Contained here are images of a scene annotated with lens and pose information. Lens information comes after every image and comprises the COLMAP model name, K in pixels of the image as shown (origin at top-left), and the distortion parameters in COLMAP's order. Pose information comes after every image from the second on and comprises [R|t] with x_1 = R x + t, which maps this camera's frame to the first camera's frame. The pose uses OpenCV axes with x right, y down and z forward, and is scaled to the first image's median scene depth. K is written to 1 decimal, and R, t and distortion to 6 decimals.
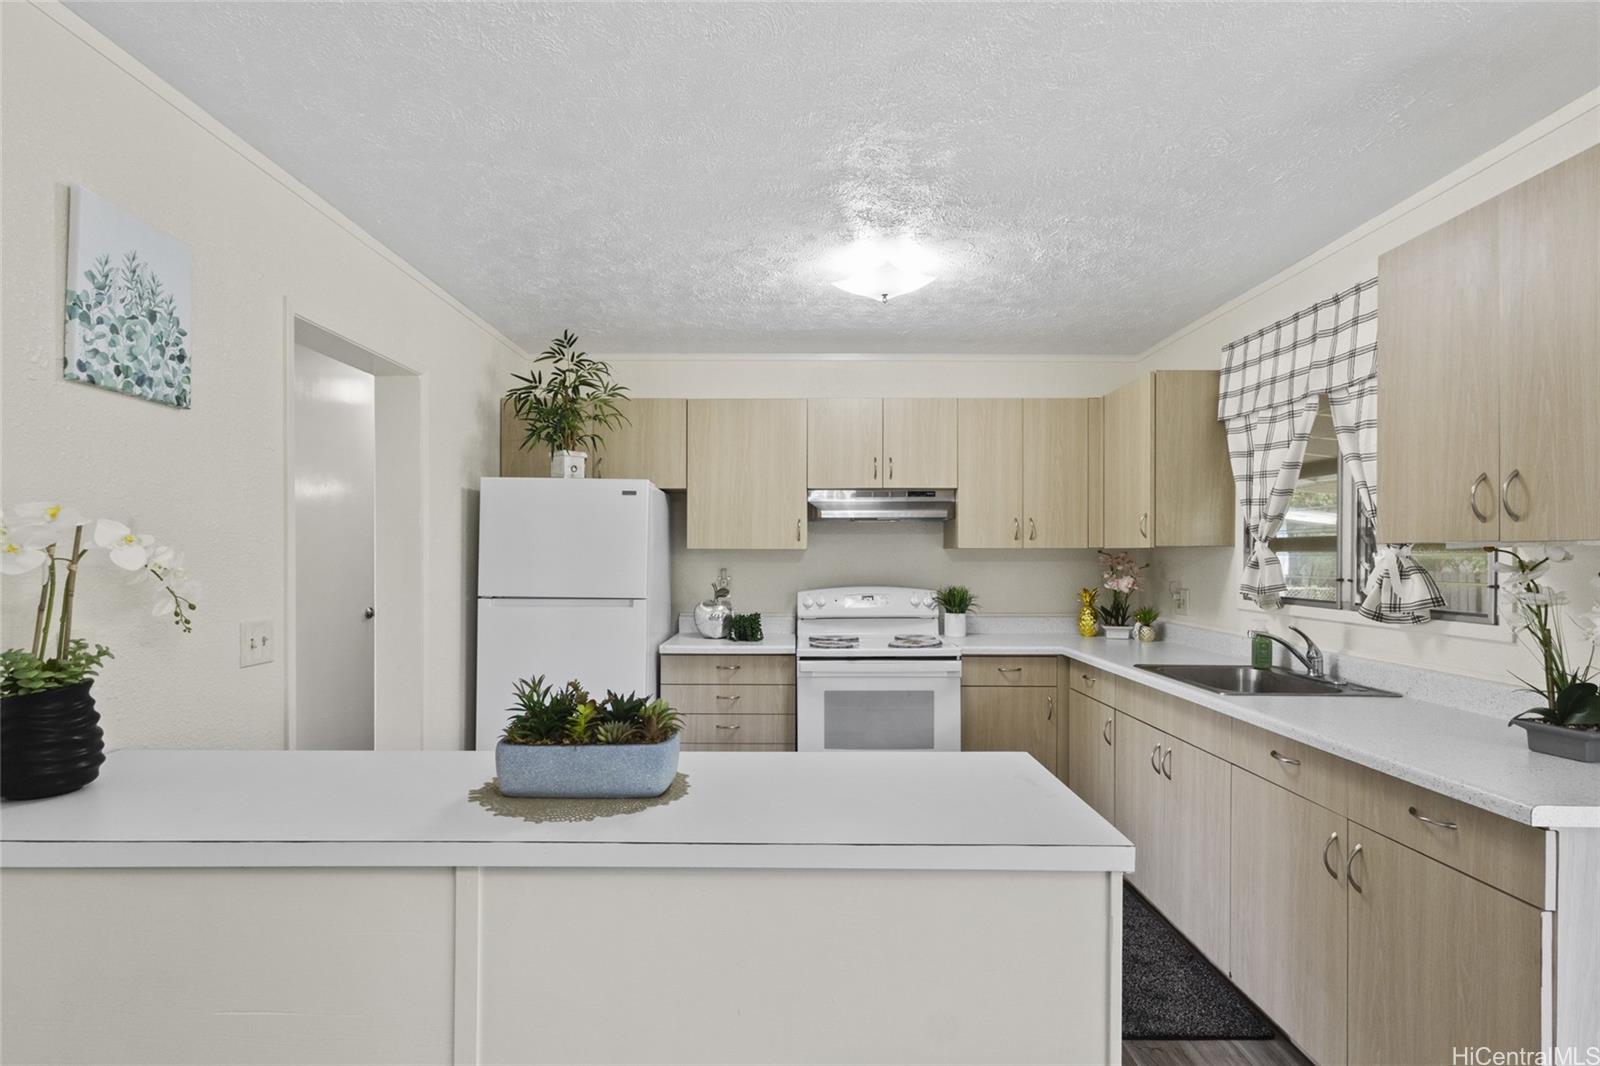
lens RADIAL K [[755.6, 0, 790.1], [0, 755.6, 555.6], [0, 0, 1]] dist [0.002235, 0.000444]
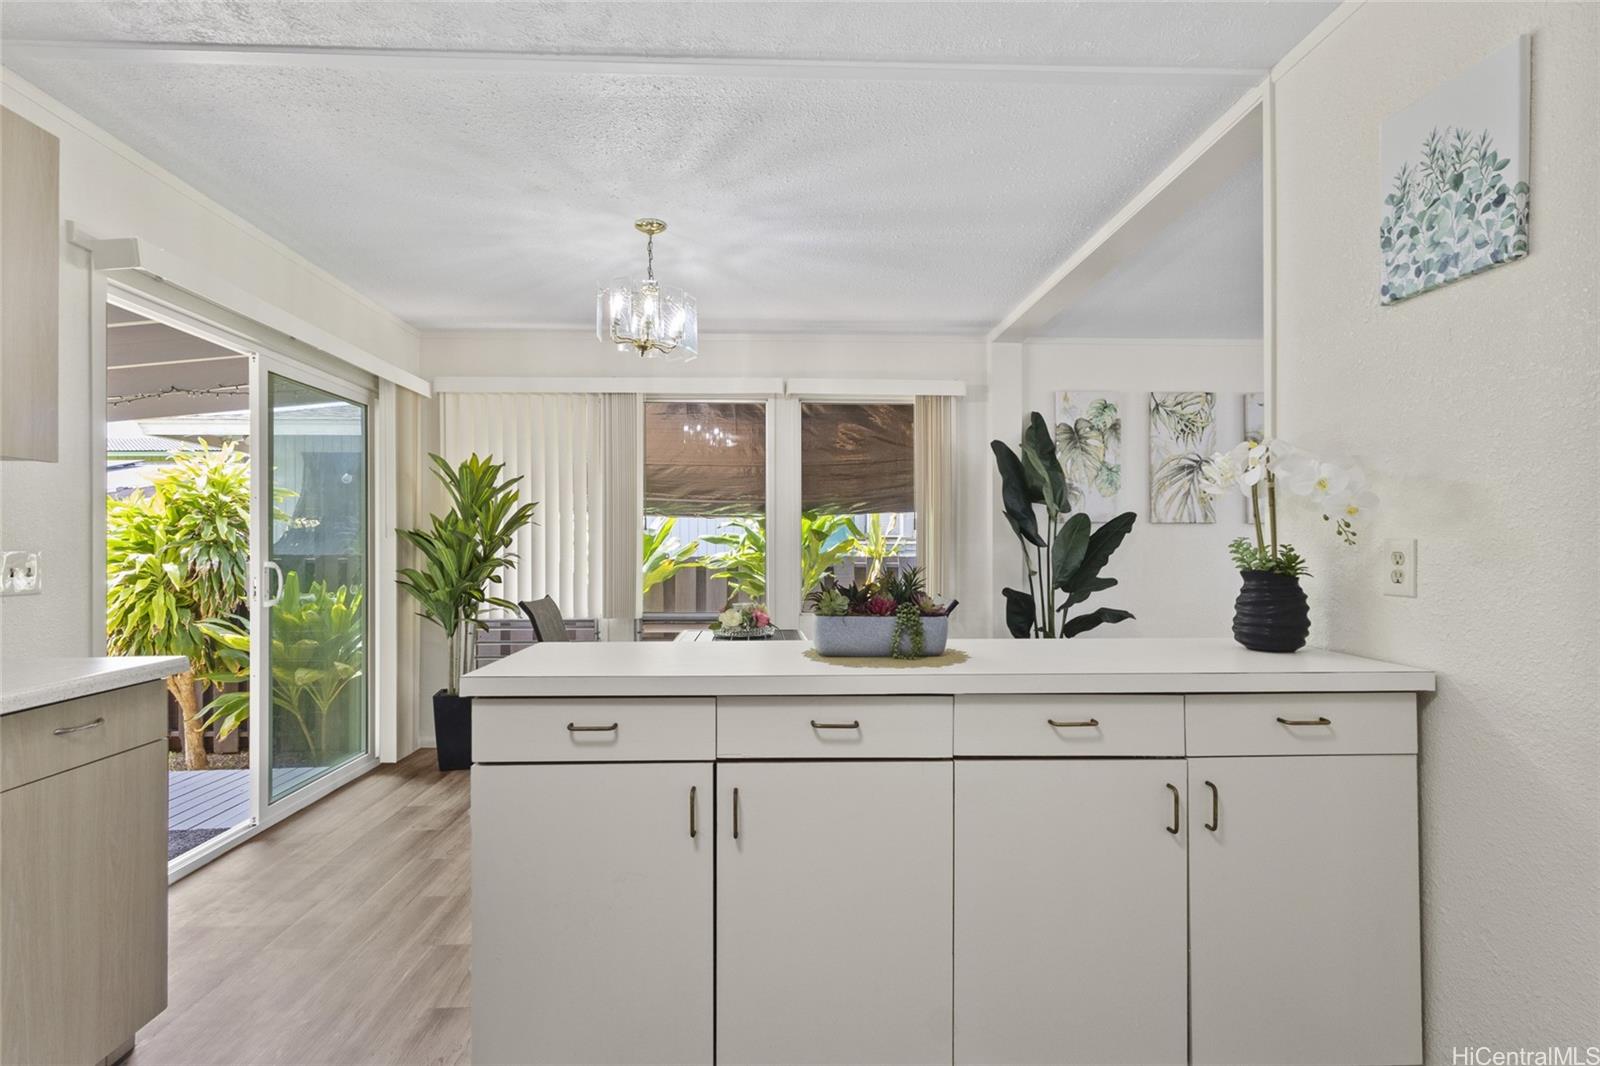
lens RADIAL K [[753.3, 0, 800.8], [0, 753.3, 540.7], [0, 0, 1]] dist [-0.003541, -0.000396]
pose [[-0.998676, 0.001870, -0.051401, -0.051582], [0.001962, 0.999997, -0.001734, 0.086124], [0.051397, -0.001832, -0.998677, 1.704853]]
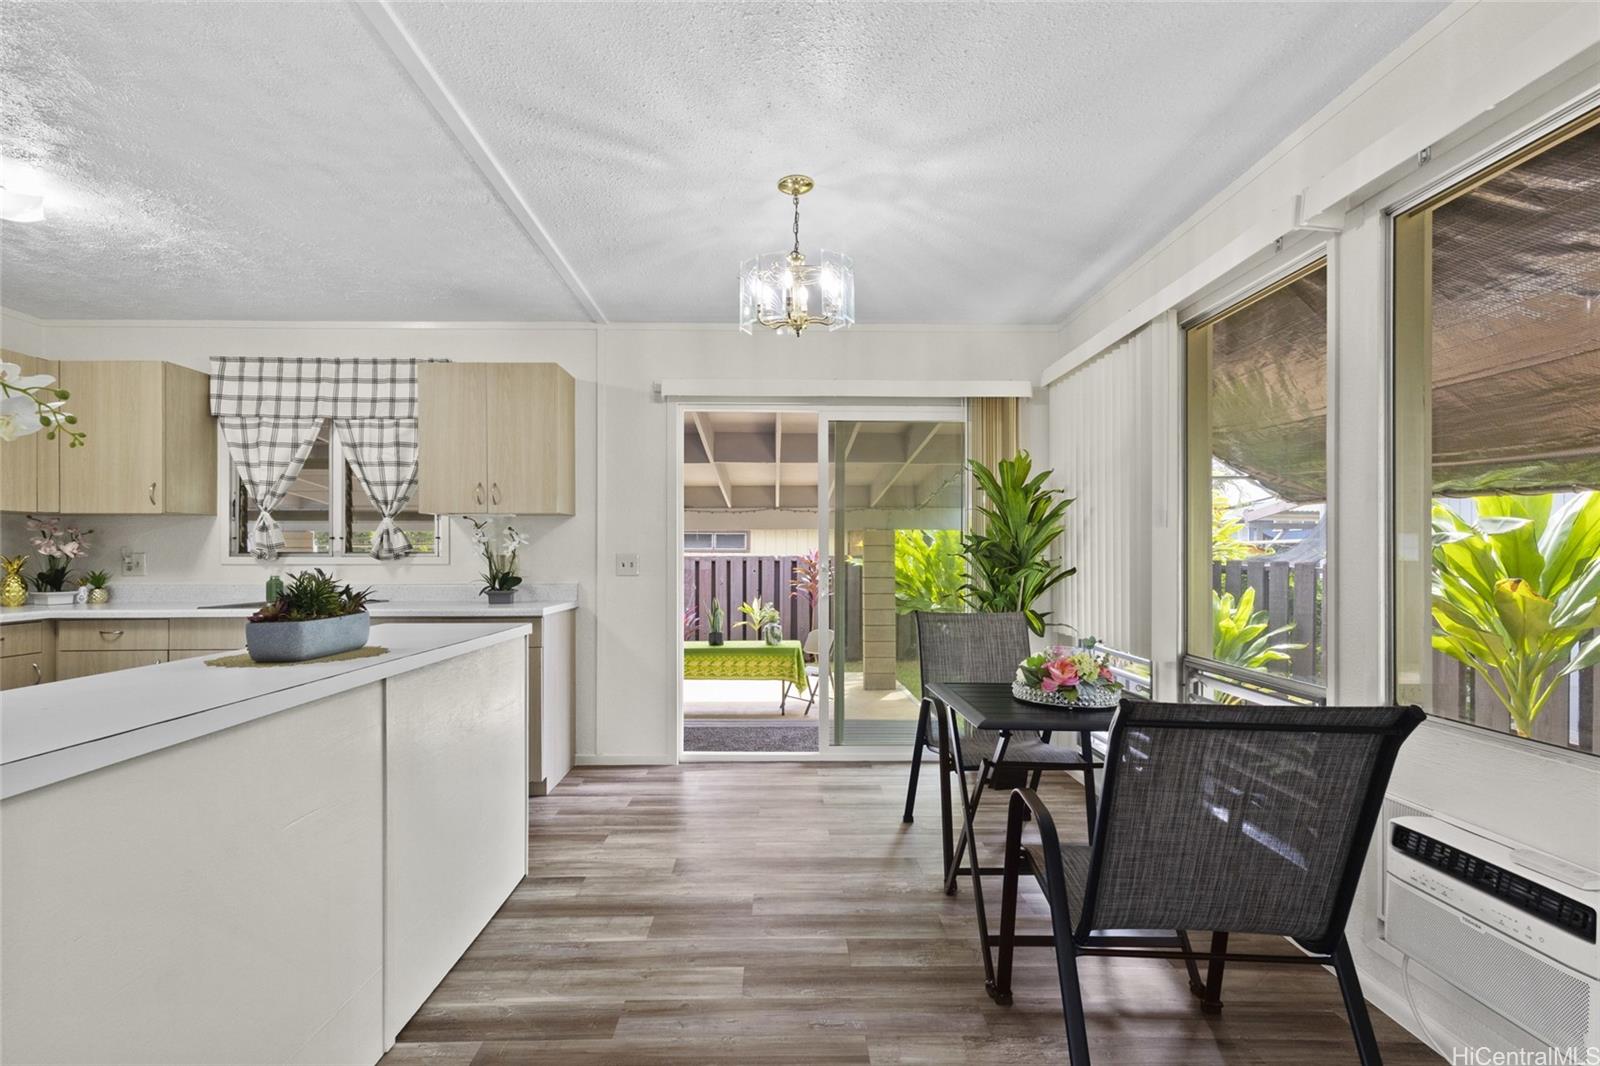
lens RADIAL K [[755.6, 0, 790.1], [0, 755.6, 555.6], [0, 0, 1]] dist [0.002235, 0.000444]
pose [[-0.020758, -0.003501, 0.999778, -1.237086], [0.003364, 0.999988, 0.003571, 0.094510], [-0.999779, 0.003438, -0.020746, 0.111217]]
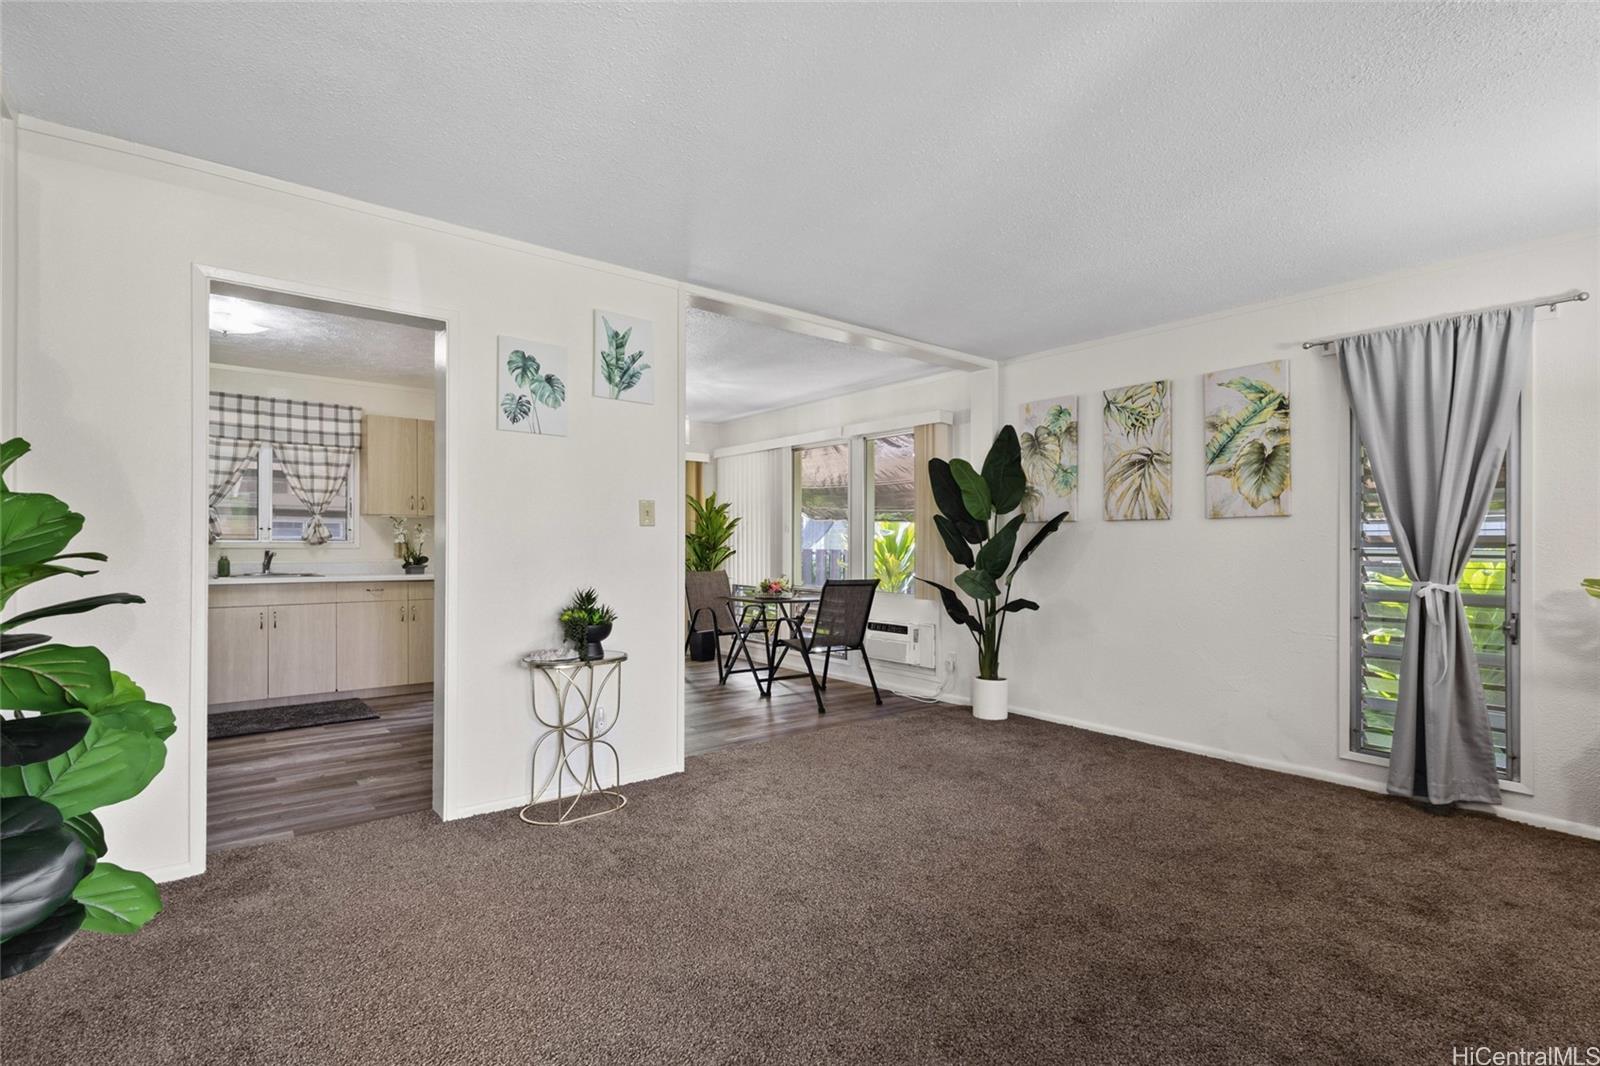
lens RADIAL K [[753.3, 0, 800.8], [0, 753.3, 540.7], [0, 0, 1]] dist [-0.003541, -0.000396]
pose [[-0.631465, 0.002868, 0.775399, -2.670215], [-0.001108, 0.999989, -0.004601, 0.105233], [-0.775403, -0.003764, -0.631455, 1.646898]]
